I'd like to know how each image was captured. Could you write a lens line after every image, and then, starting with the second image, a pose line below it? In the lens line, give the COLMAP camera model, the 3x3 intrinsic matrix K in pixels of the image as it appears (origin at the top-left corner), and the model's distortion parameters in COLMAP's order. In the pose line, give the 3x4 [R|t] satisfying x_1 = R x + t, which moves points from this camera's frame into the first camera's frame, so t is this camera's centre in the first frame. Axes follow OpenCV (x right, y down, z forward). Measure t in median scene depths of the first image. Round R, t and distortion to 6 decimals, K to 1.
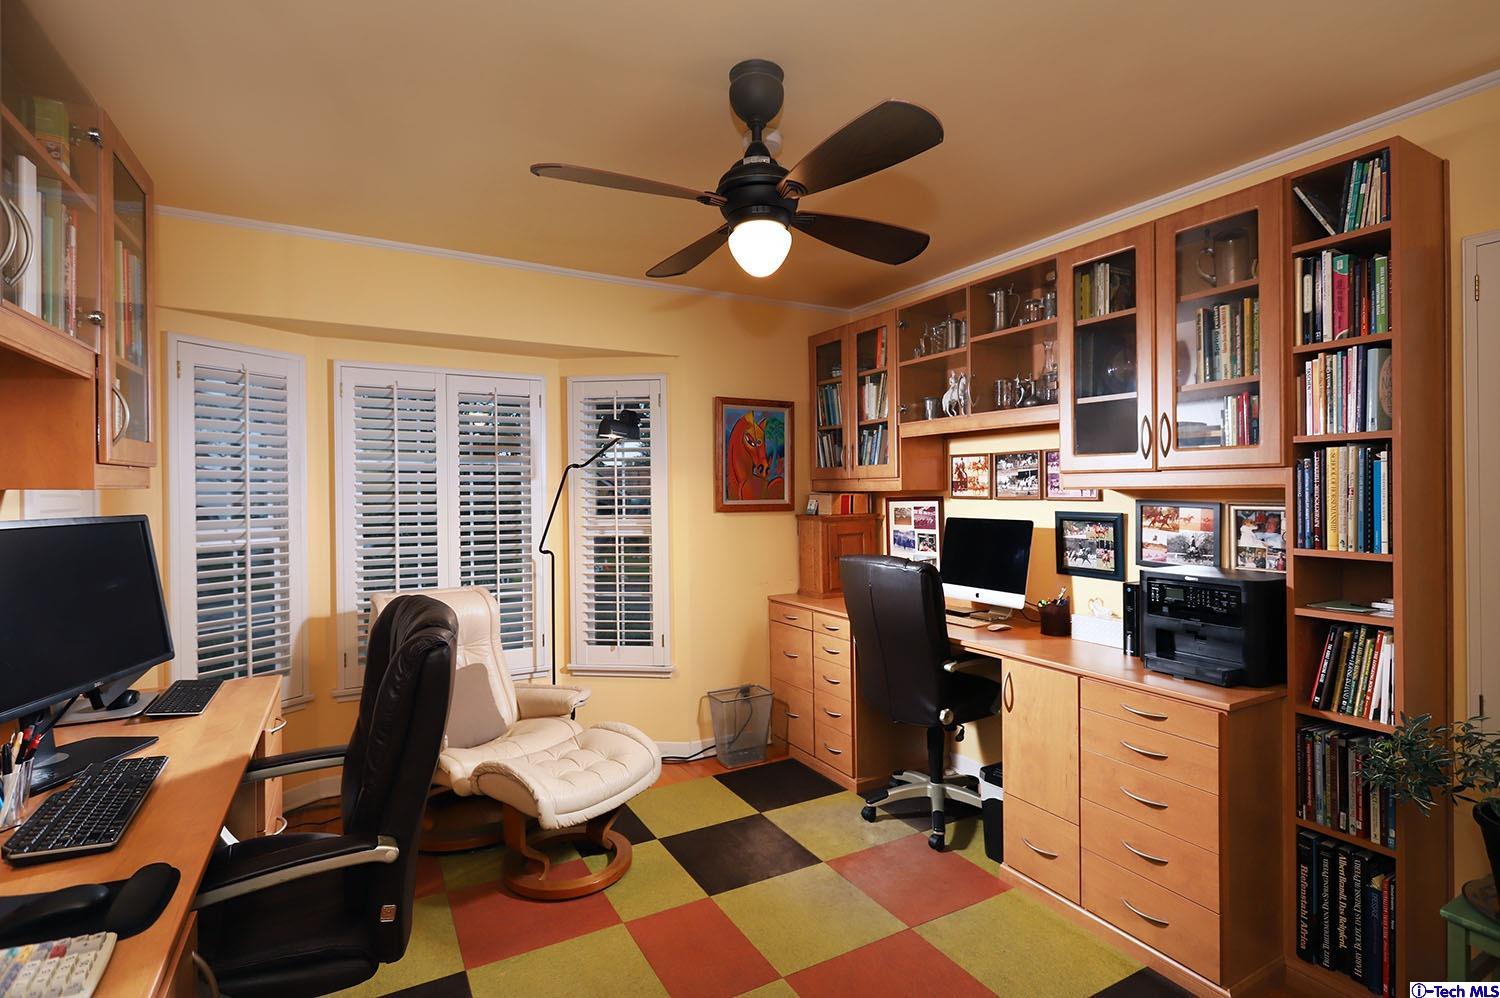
lens RADIAL K [[722.5, 0, 752.0], [0, 722.5, 516.8], [0, 0, 1]] dist [0.001241, 0.001093]
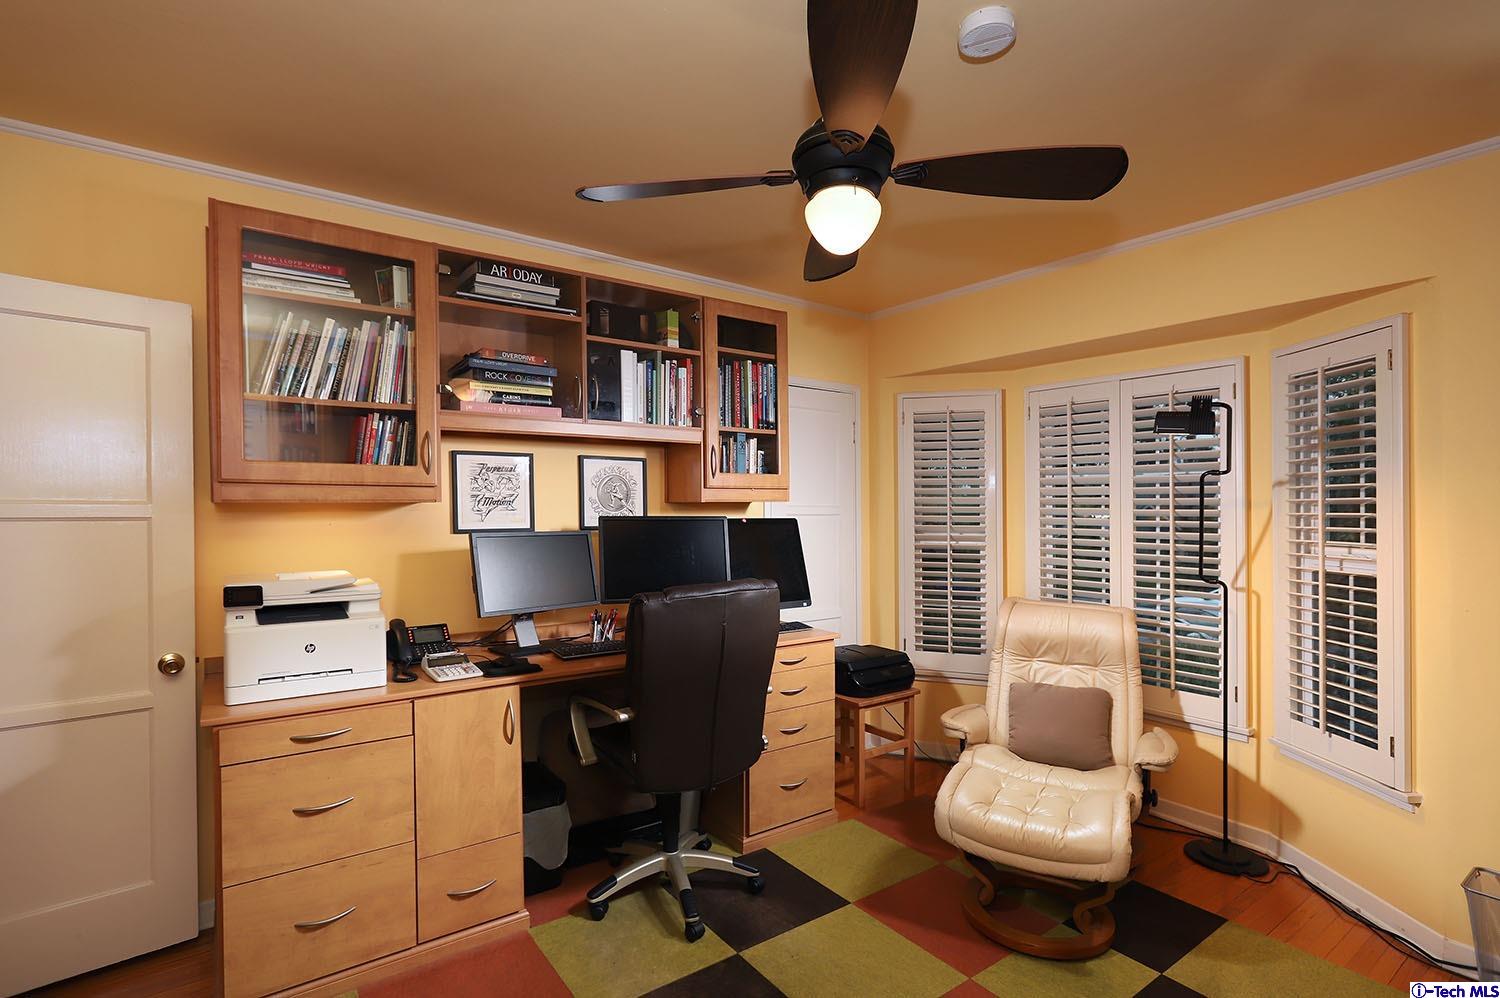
lens RADIAL K [[722.5, 0, 752.0], [0, 722.5, 516.8], [0, 0, 1]] dist [0.001241, 0.001093]
pose [[0.117530, 0.011154, -0.993007, 0.495926], [-0.046216, 0.998915, 0.005750, -0.004188], [0.991993, 0.045217, 0.117918, 0.435040]]
